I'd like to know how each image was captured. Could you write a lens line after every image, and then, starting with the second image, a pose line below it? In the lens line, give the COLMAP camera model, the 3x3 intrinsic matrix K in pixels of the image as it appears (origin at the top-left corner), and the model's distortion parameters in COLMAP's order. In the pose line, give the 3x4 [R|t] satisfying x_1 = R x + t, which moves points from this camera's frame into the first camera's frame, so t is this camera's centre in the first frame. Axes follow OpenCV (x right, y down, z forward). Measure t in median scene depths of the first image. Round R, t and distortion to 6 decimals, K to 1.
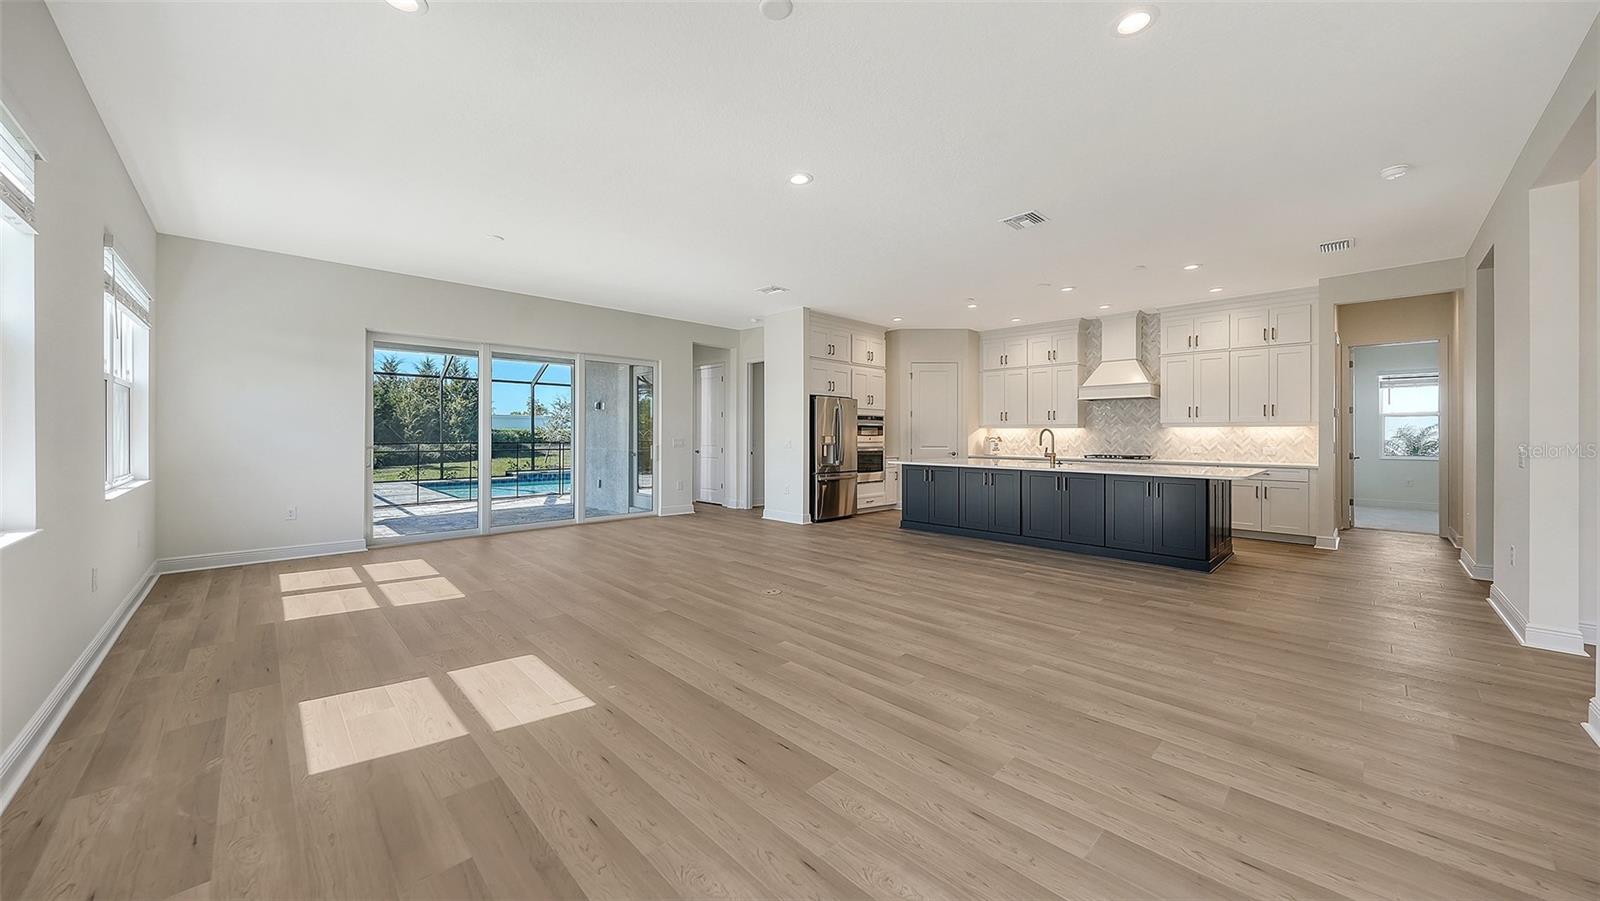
lens RADIAL K [[563.2, 0, 793.8], [0, 563.2, 449.4], [0, 0, 1]] dist [-0.009077, -0.000133]
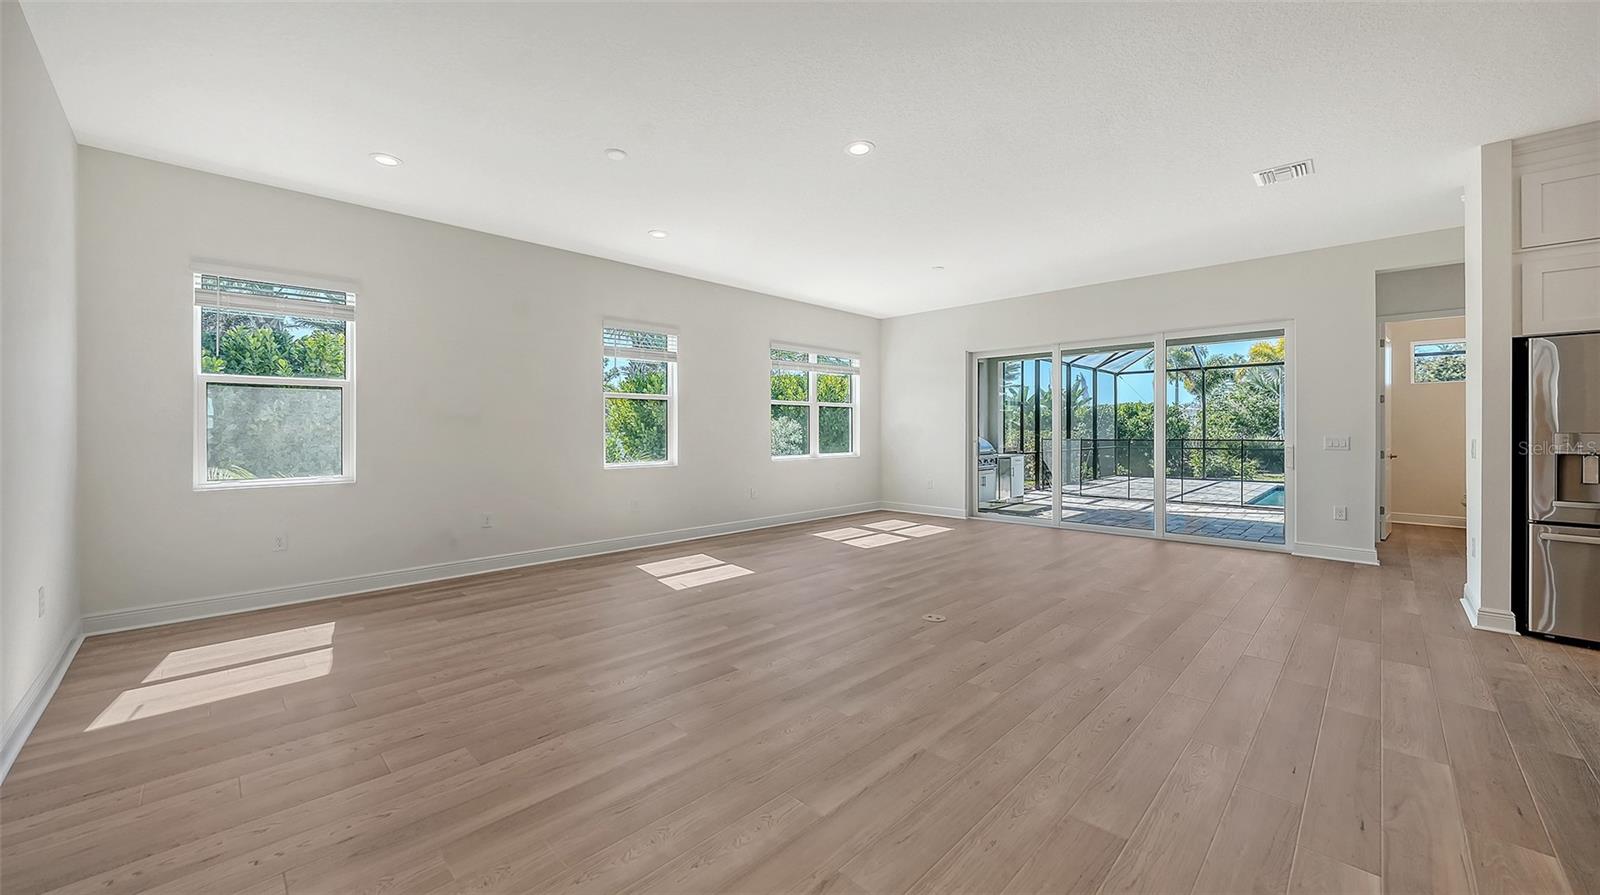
lens RADIAL K [[597.4, 0, 793.6], [0, 597.4, 437.7], [0, 0, 1]] dist [0.000791, -0.000144]
pose [[0.008341, 0.006815, -0.999942, 0.426026], [-0.019930, 0.999779, 0.006648, -0.010227], [0.999767, 0.019873, 0.008475, 0.386950]]
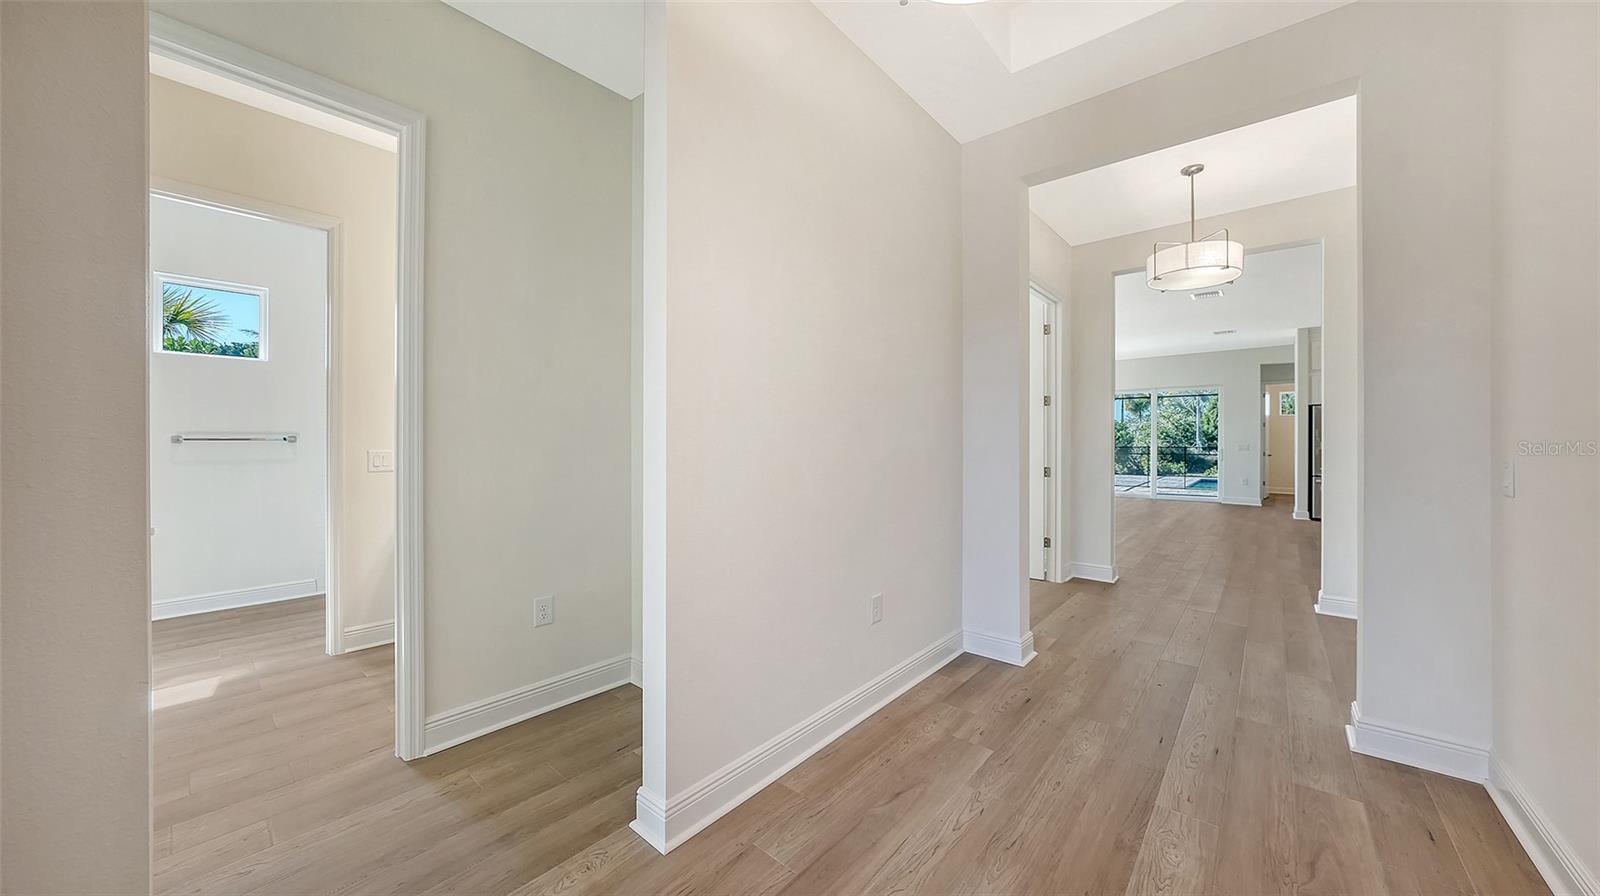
lens RADIAL K [[563.2, 0, 793.8], [0, 563.2, 446.9], [0, 0, 1]] dist [-0.009077, -0.000133]
pose [[0.080319, 0.006536, -0.996748, 0.924268], [-0.022294, 0.999740, 0.004759, 0.003765], [0.996520, 0.021839, 0.080443, -0.094380]]
